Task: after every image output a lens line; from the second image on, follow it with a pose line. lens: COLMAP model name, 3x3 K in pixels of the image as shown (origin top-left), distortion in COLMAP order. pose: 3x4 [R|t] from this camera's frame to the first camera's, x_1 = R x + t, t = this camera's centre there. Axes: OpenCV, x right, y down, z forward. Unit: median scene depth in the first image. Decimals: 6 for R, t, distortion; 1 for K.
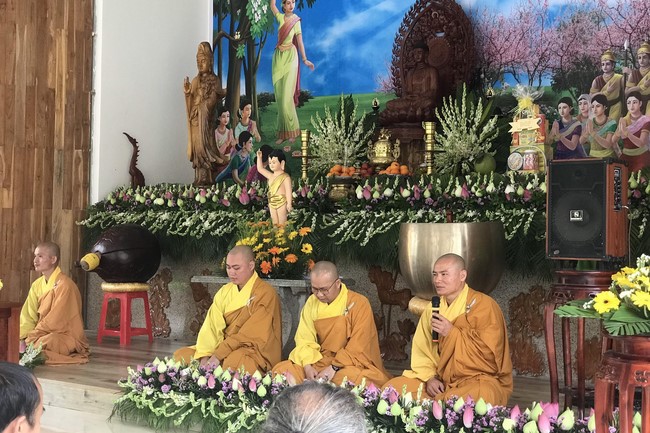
lens RADIAL K [[1086.2, 0, 325.0], [0, 1086.2, 216.5], [0, 0, 1]] dist [-0.038594, 0.873850]
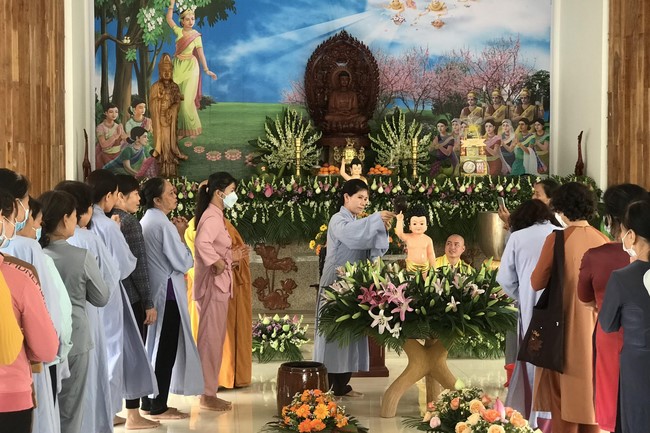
lens RADIAL K [[1086.2, 0, 325.0], [0, 1086.2, 216.5], [0, 0, 1]] dist [-0.038594, 0.873850]
pose [[0.705866, -0.036453, 0.707406, -0.788763], [0.000353, 0.998693, 0.051111, -0.045482], [-0.708345, -0.035828, 0.704957, 0.063266]]
